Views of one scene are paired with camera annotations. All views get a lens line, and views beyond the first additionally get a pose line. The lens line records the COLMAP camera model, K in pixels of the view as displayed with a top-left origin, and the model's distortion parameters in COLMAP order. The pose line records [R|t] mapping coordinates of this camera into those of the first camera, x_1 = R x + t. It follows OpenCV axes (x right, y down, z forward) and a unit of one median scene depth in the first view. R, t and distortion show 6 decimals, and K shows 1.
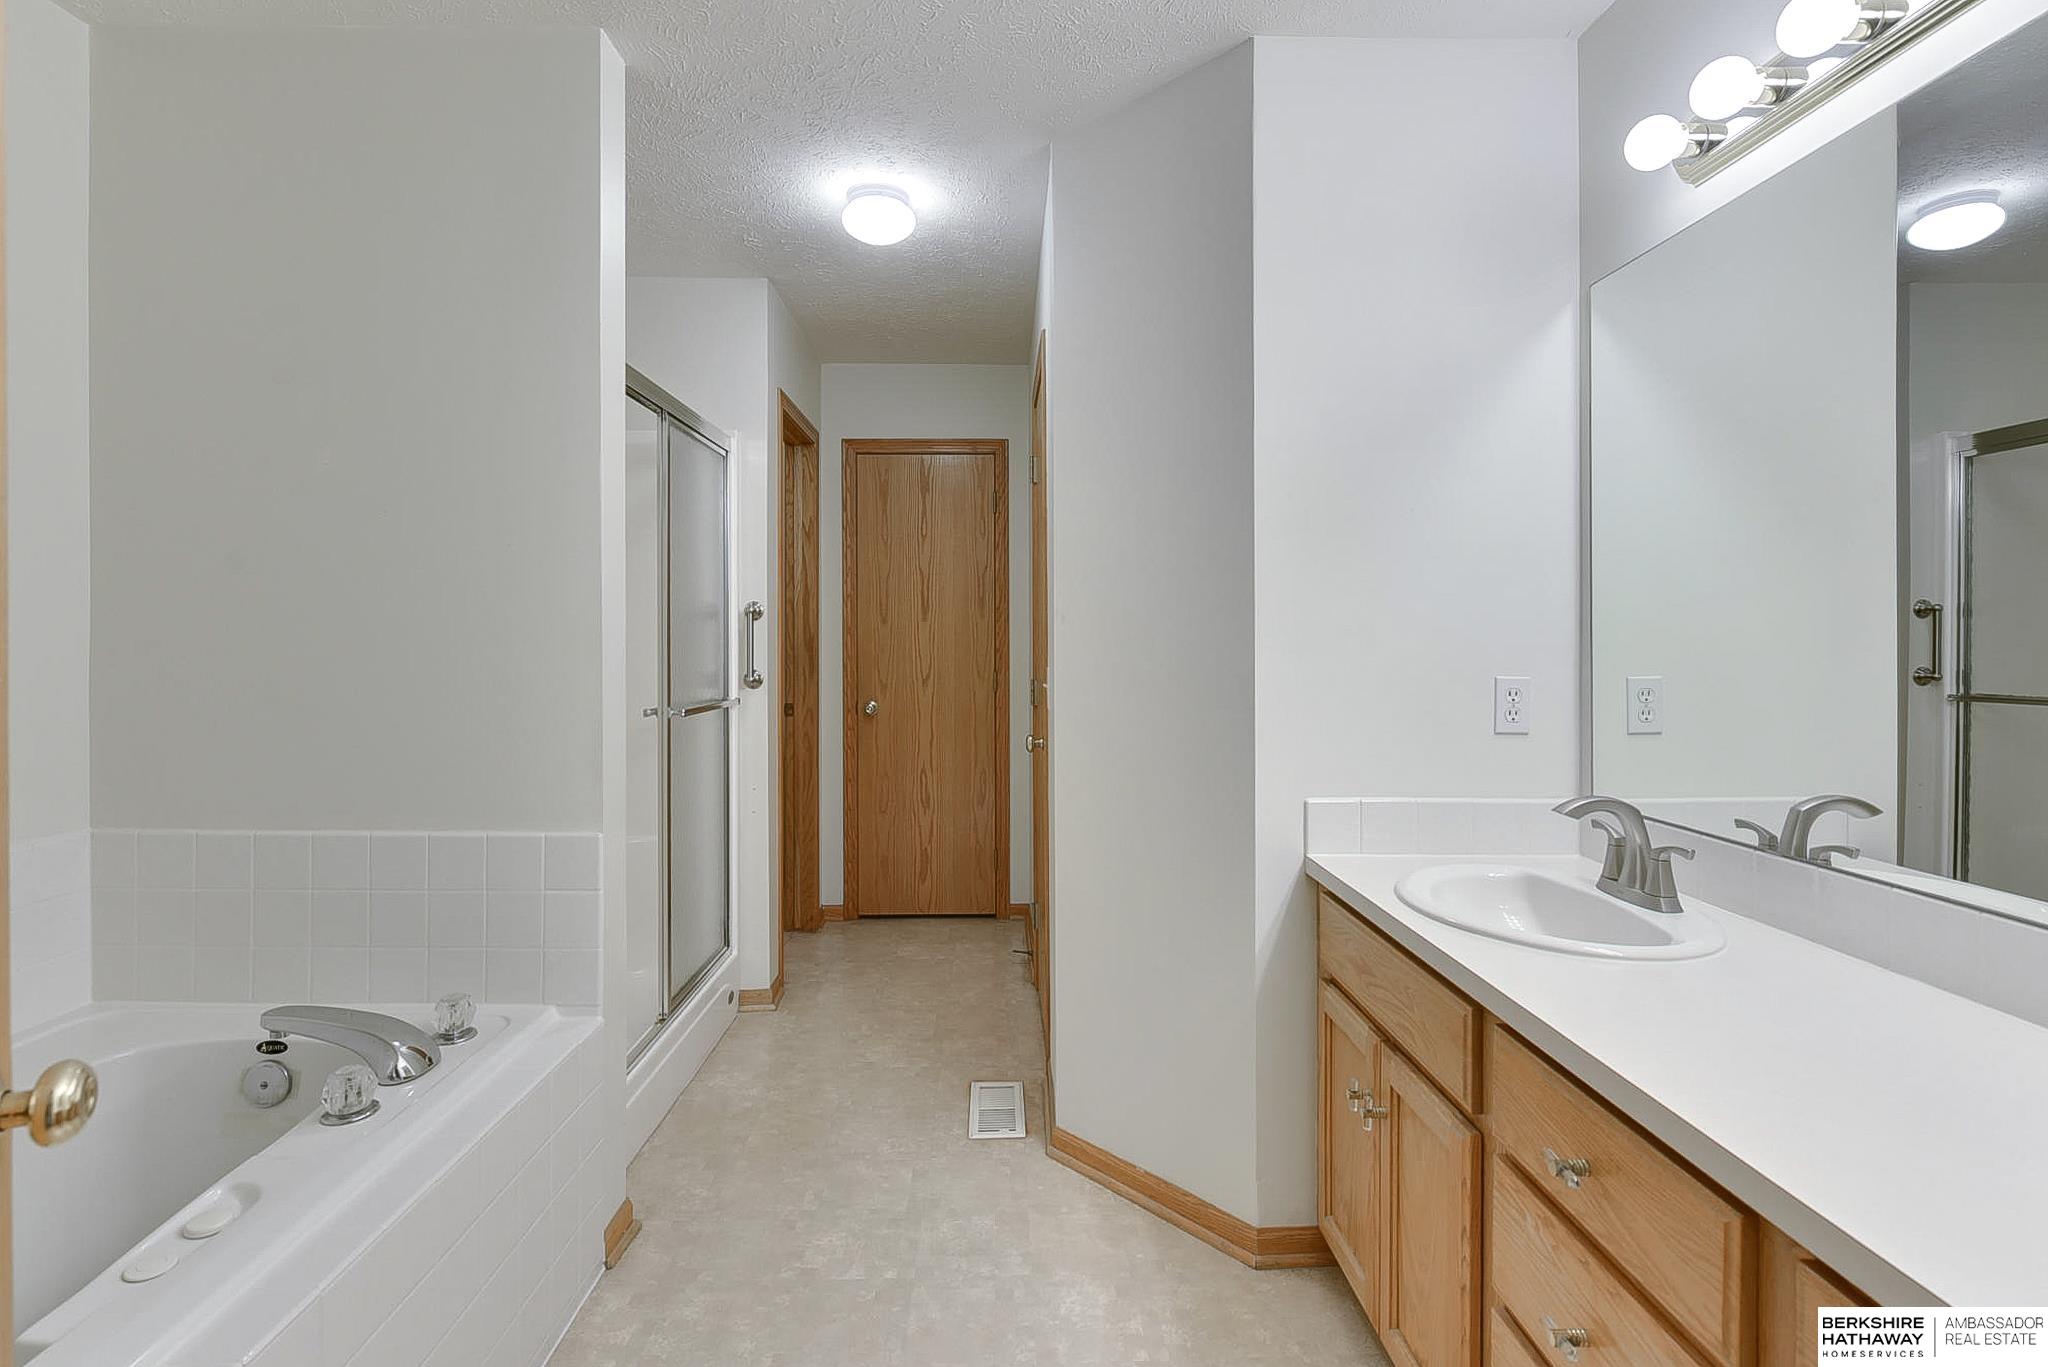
lens RADIAL K [[966.9, 0, 1025.6], [0, 966.9, 651.0], [0, 0, 1]] dist [0.003138, -0.004011]
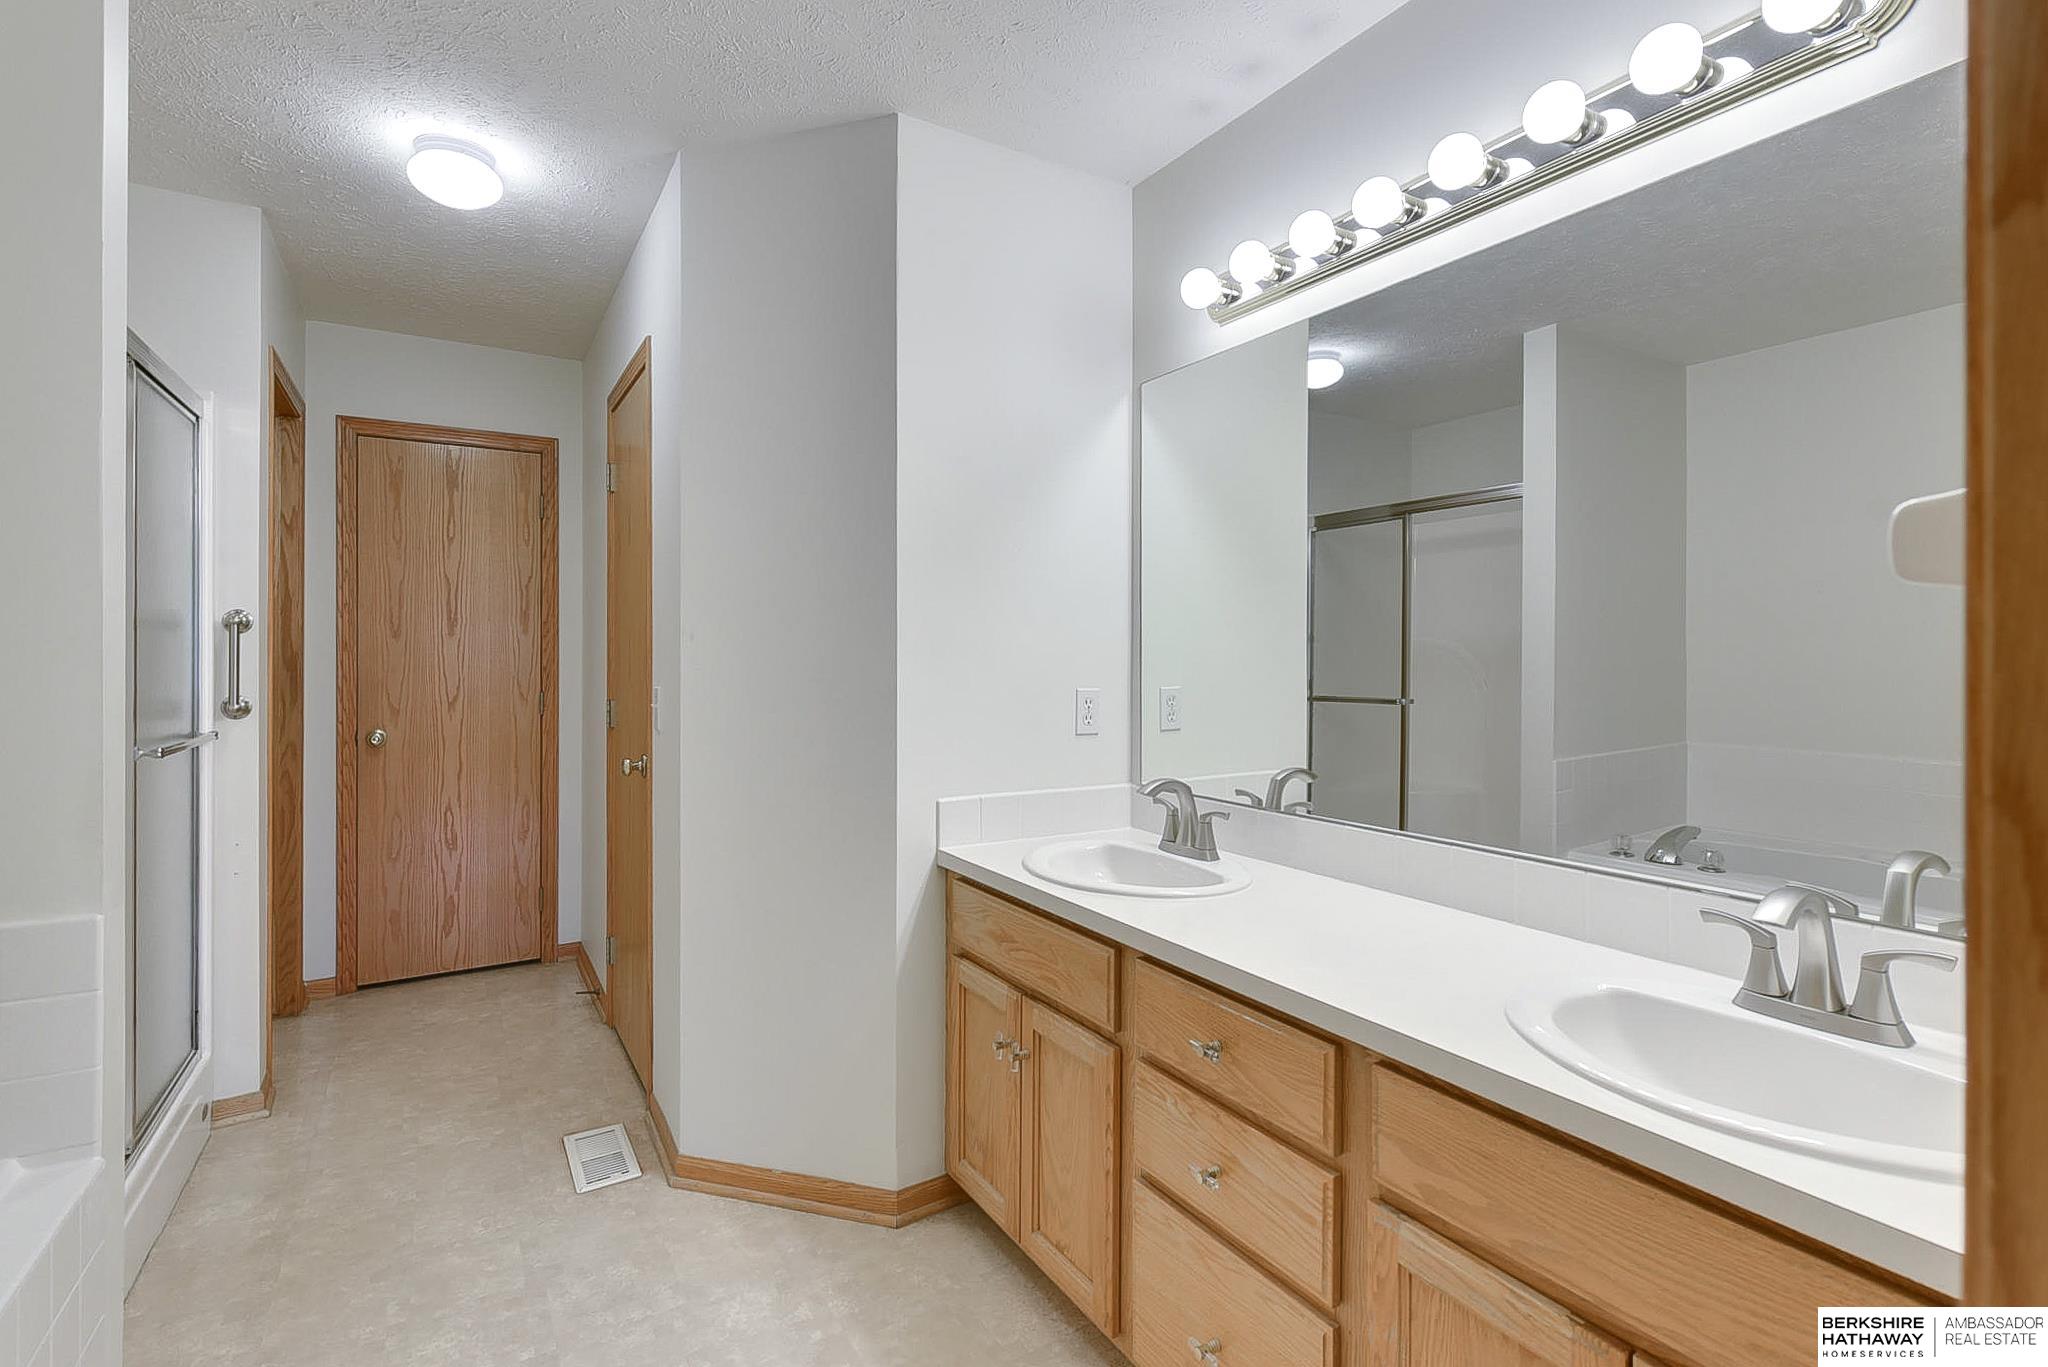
lens RADIAL K [[945.3, 0, 1037.0], [0, 945.3, 670.2], [0, 0, 1]] dist [0.004169, -0.002324]
pose [[0.860835, -0.006306, 0.508845, -0.167927], [0.004698, 0.999979, 0.004444, -0.002752], [-0.508862, -0.001435, 0.860847, -0.011264]]
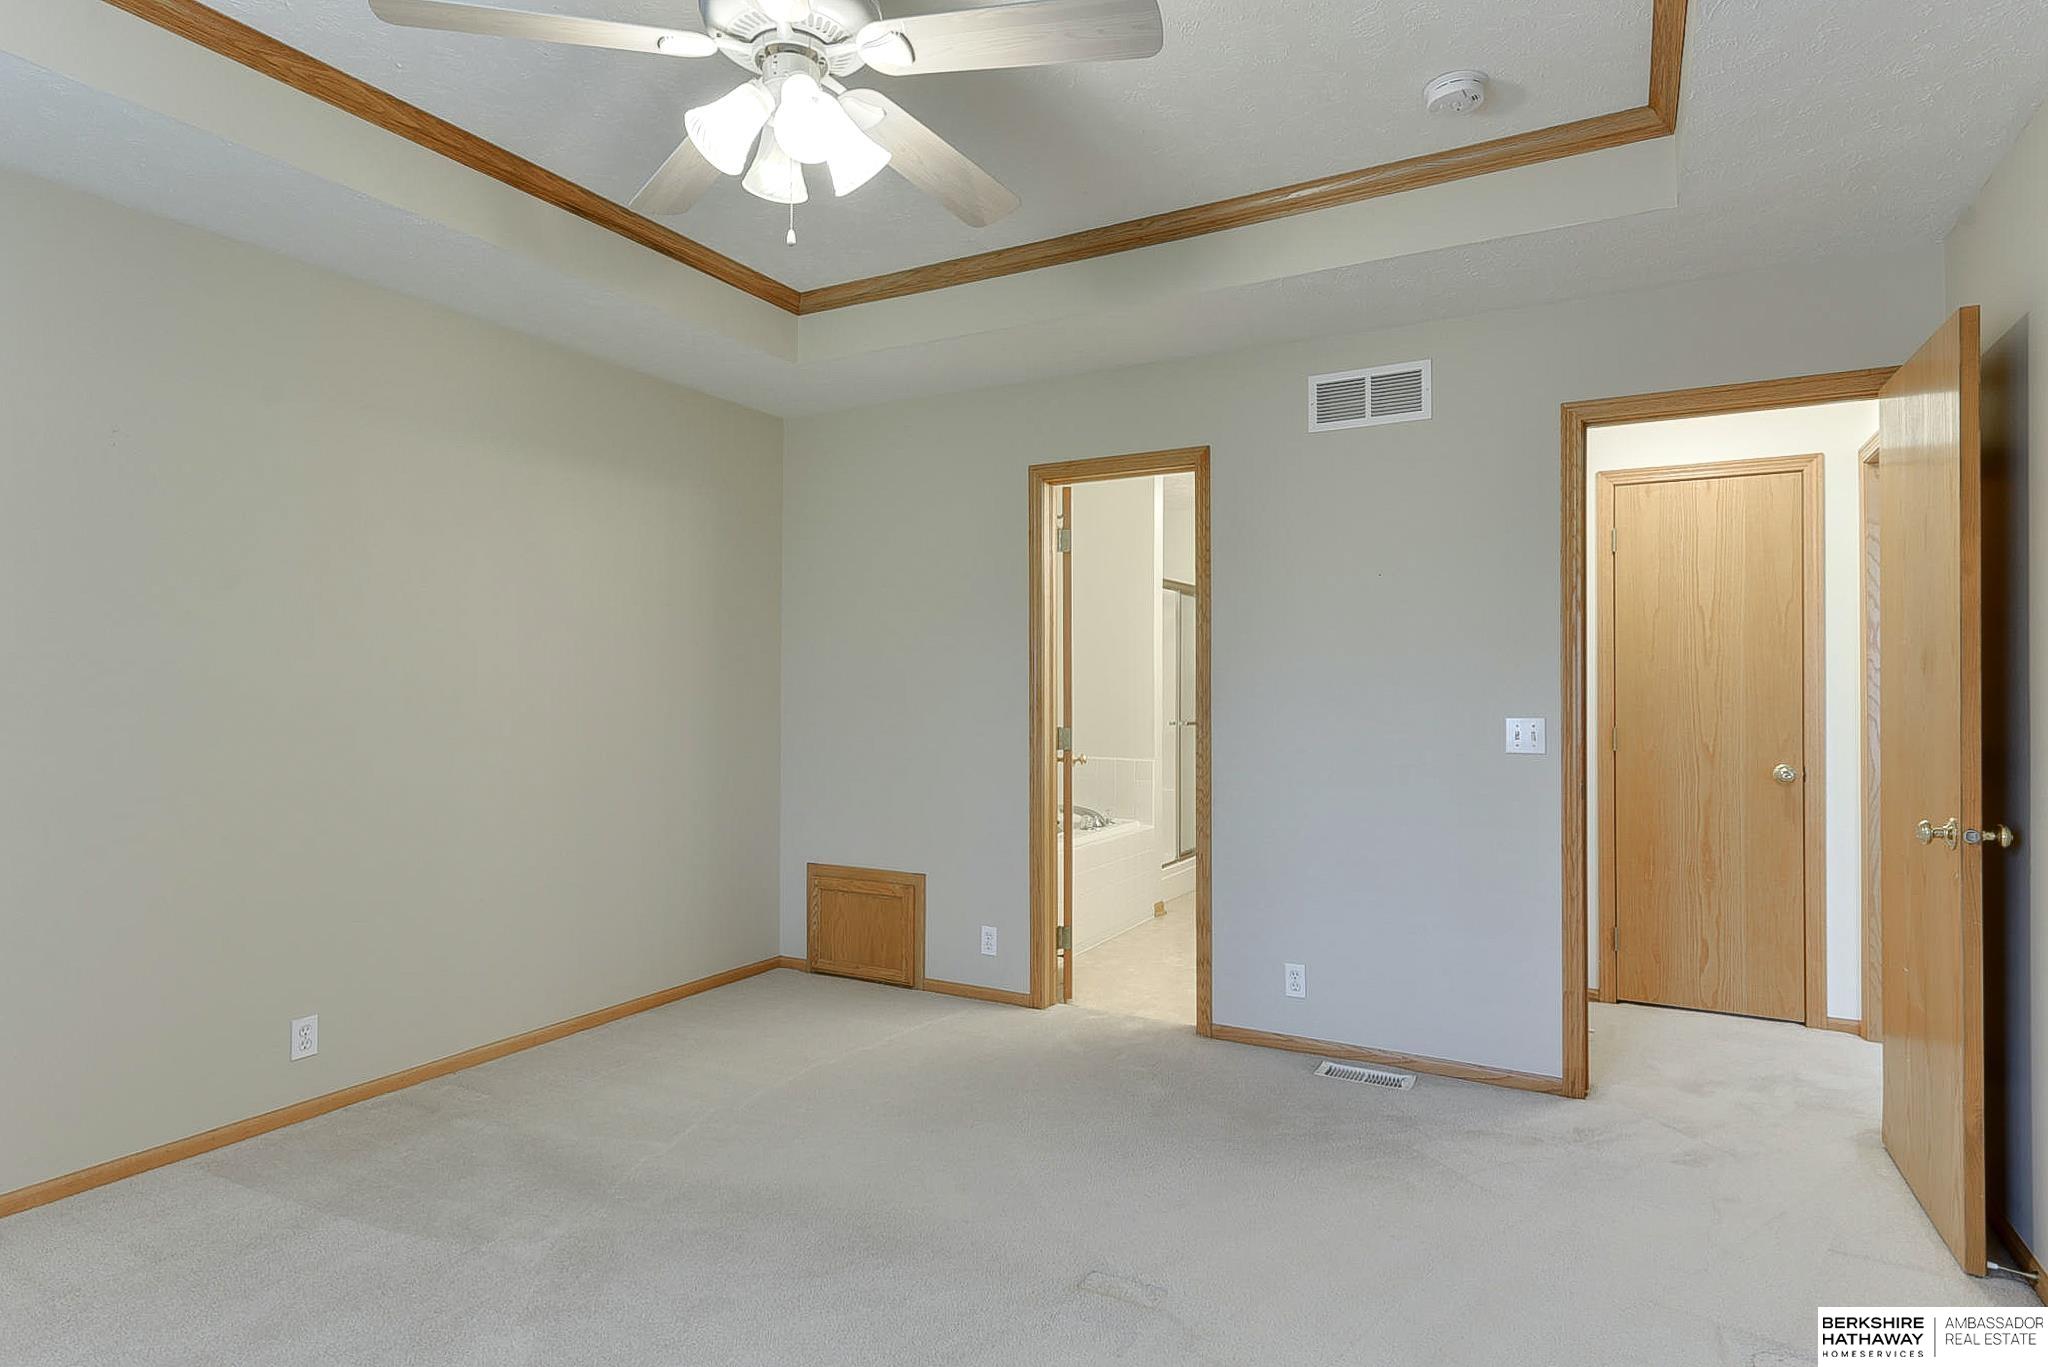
lens RADIAL K [[1088.8, 0, 1026.8], [0, 1088.8, 690.8], [0, 0, 1]] dist [0.007206, 0.006247]
pose [[0.872447, 0.000546, -0.488709, 0.668993], [-0.006497, 0.999924, -0.010481, 0.022379], [0.488666, 0.012320, 0.872384, -1.657274]]
